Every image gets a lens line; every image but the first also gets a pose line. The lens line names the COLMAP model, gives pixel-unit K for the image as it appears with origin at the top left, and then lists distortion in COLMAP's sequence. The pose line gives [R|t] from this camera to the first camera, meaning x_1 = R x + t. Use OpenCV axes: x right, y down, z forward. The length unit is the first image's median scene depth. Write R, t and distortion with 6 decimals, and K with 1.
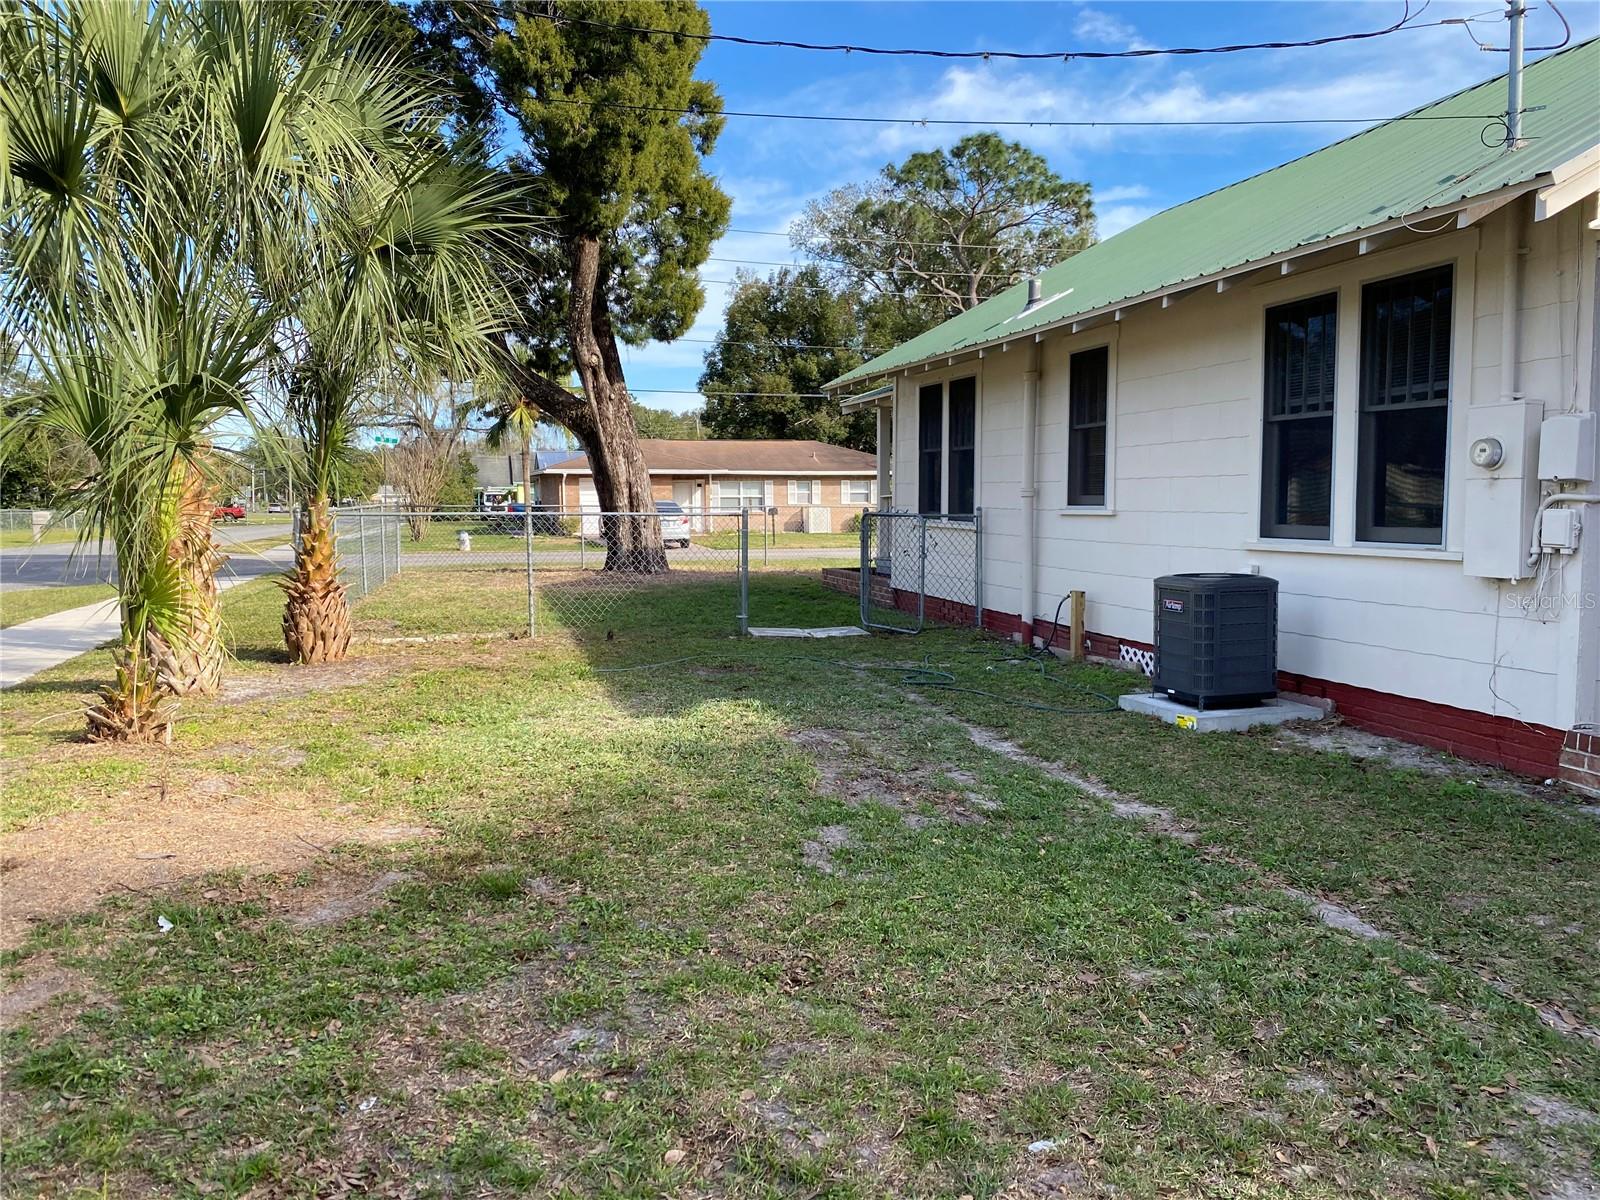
lens RADIAL K [[1231.6, 0, 796.4], [0, 1231.6, 597.6], [0, 0, 1]] dist [0.035465, -0.034386]
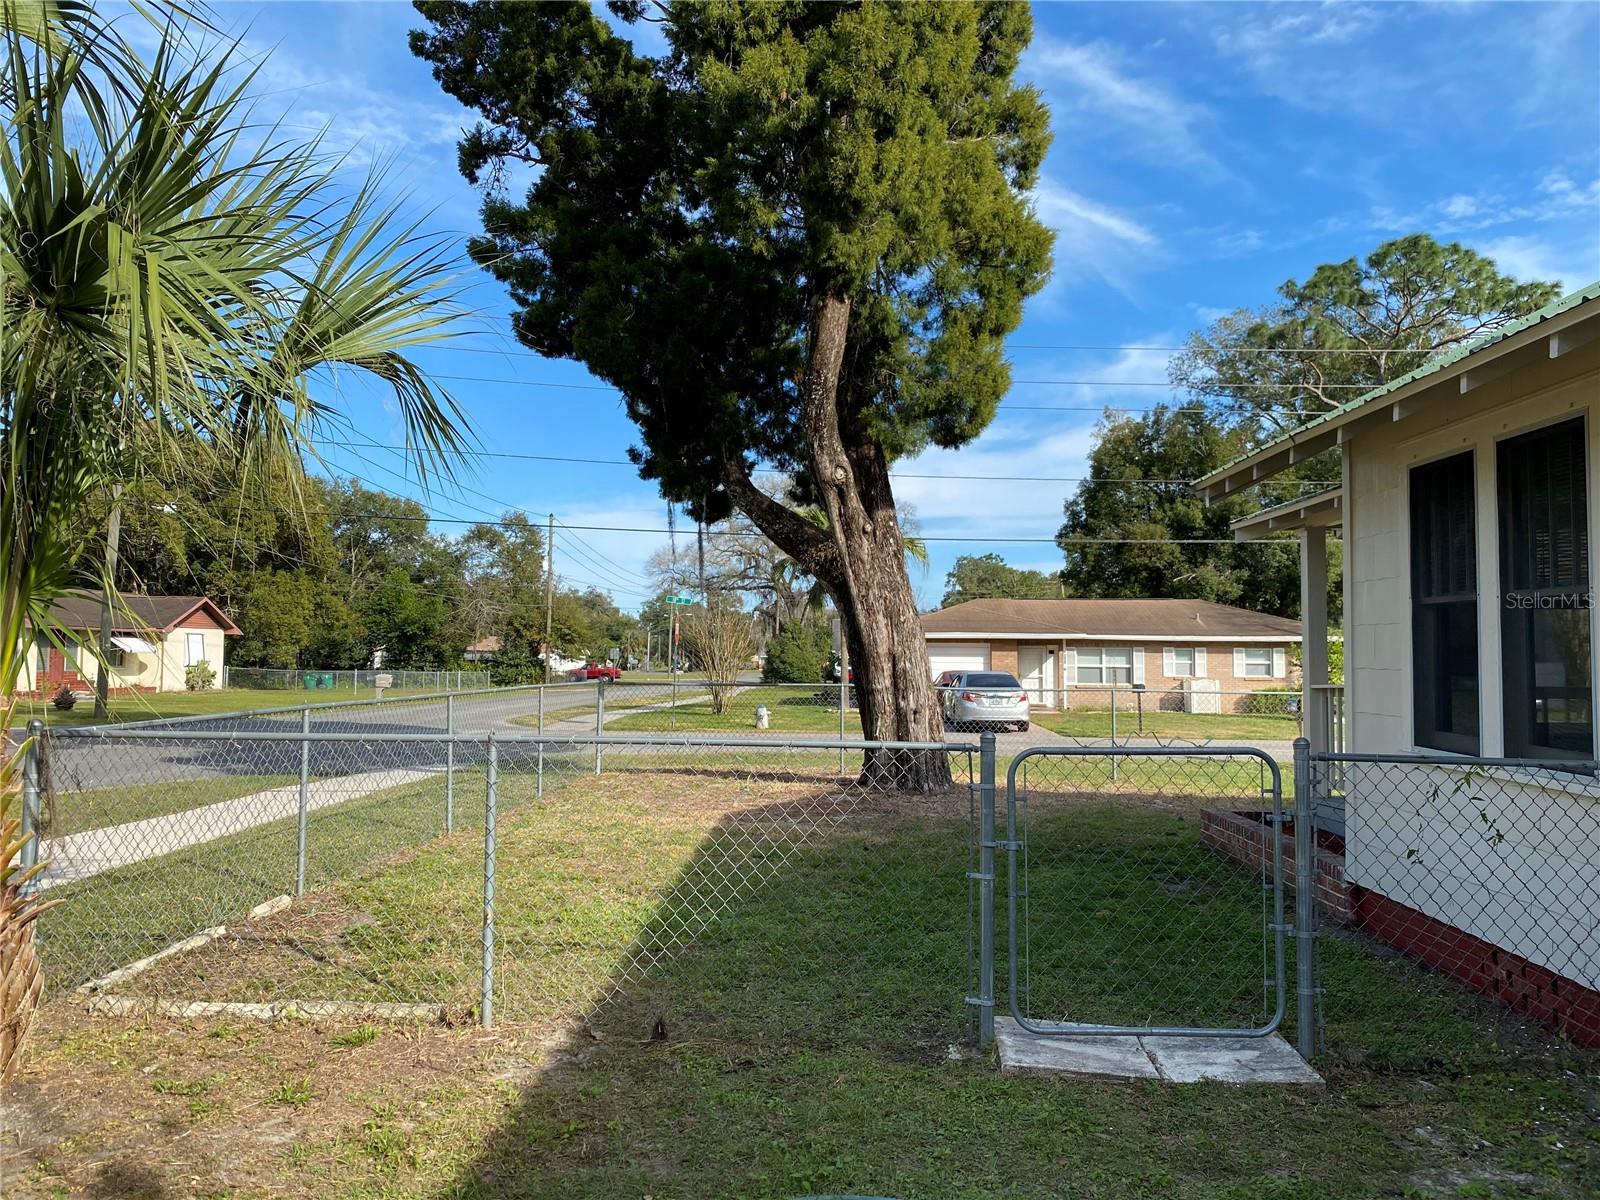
lens RADIAL K [[1195.9, 0, 800.0], [0, 1195.9, 600.0], [0, 0, 1]] dist [0.027830, -0.032240]
pose [[0.952347, -0.005008, -0.304977, 0.005623], [-0.034663, 0.991611, -0.124525, -0.017447], [0.303042, 0.129163, 0.944183, 0.158687]]
